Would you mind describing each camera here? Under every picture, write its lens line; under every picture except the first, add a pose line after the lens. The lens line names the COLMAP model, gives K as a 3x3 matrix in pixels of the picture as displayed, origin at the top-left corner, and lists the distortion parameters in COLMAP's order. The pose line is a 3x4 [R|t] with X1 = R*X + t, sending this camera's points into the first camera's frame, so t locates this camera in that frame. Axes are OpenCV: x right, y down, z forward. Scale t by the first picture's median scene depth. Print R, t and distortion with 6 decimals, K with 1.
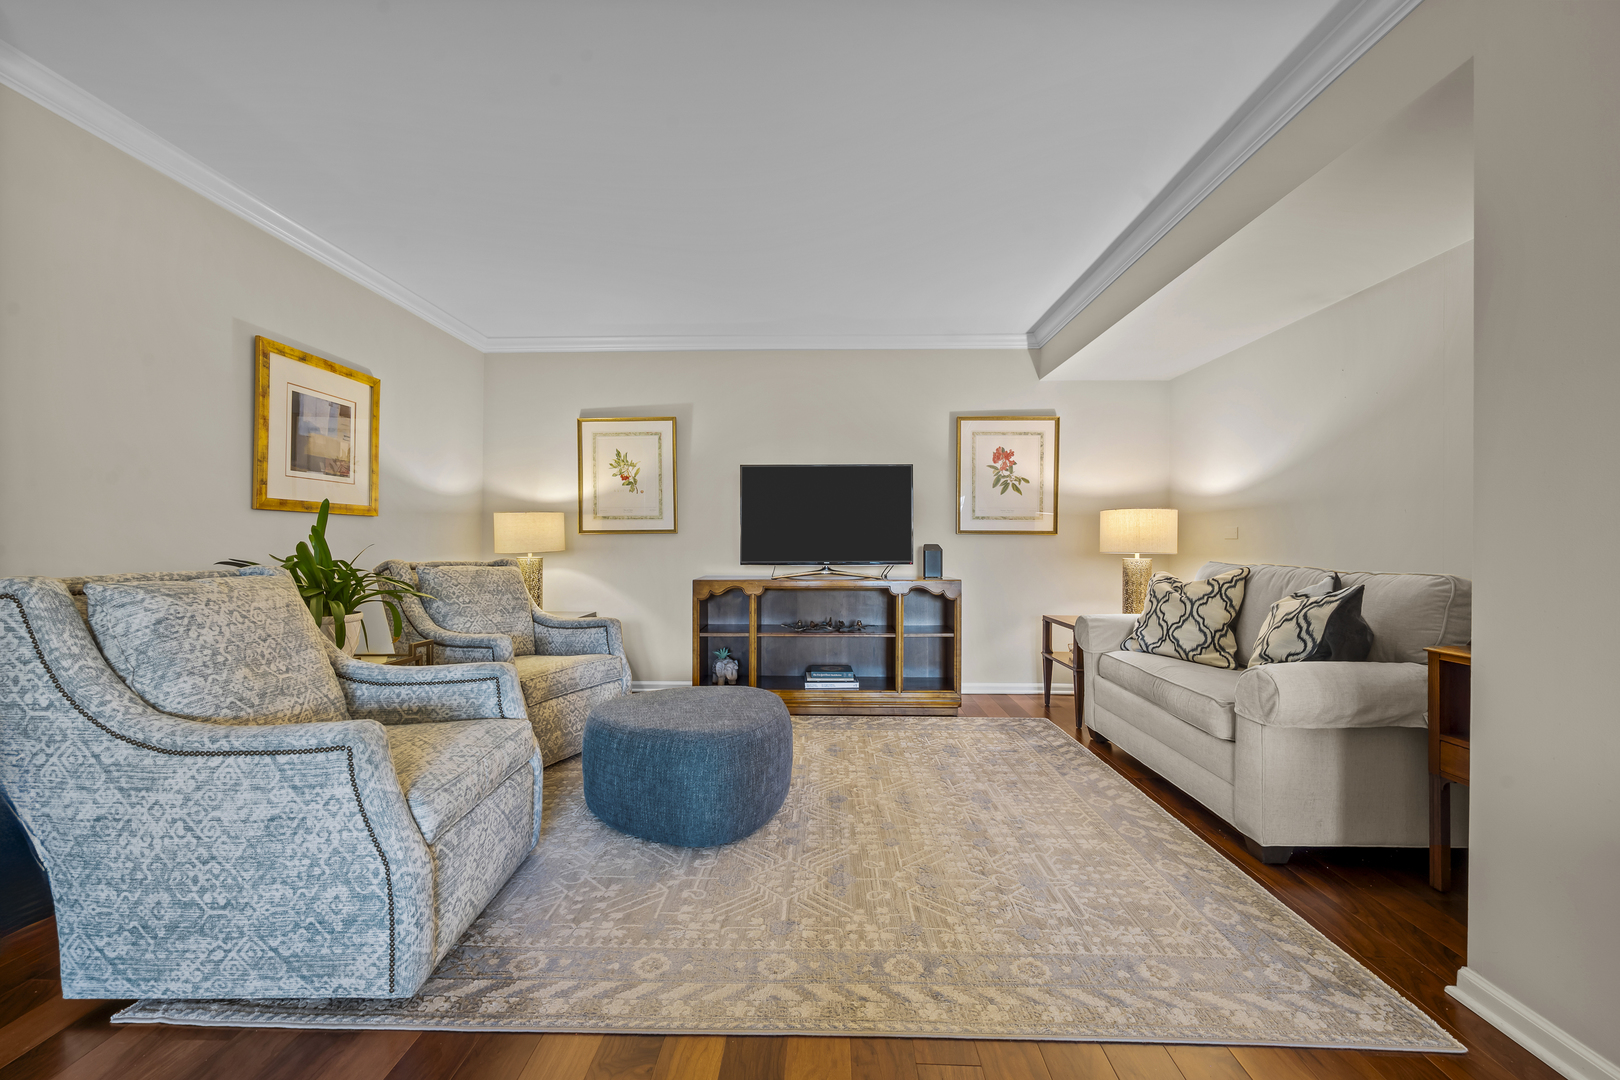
lens RADIAL K [[639.5, 0, 808.4], [0, 639.5, 540.8], [0, 0, 1]] dist [0.001590, -0.000191]
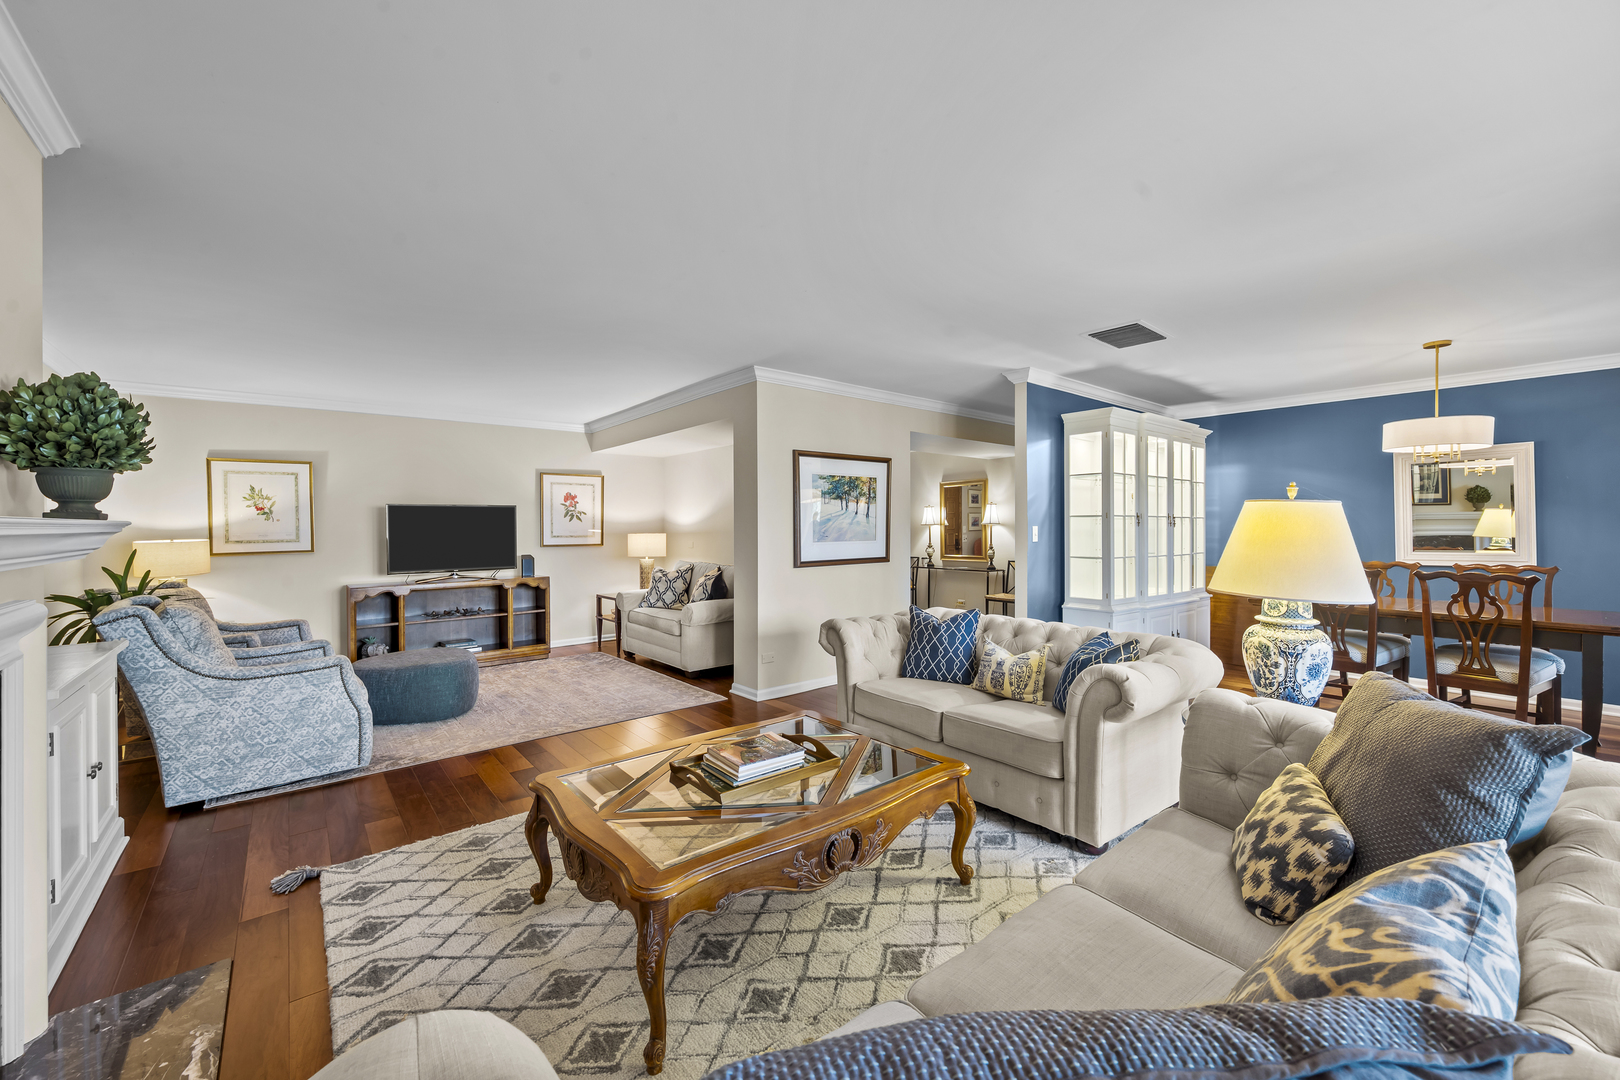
lens RADIAL K [[641.9, 0, 814.2], [0, 641.9, 527.6], [0, 0, 1]] dist [-0.000534, -0.000201]
pose [[0.750277, -0.008855, 0.661064, -0.345786], [0.008785, 0.999956, 0.003424, -0.065578], [-0.661065, 0.003239, 0.750321, -0.705529]]
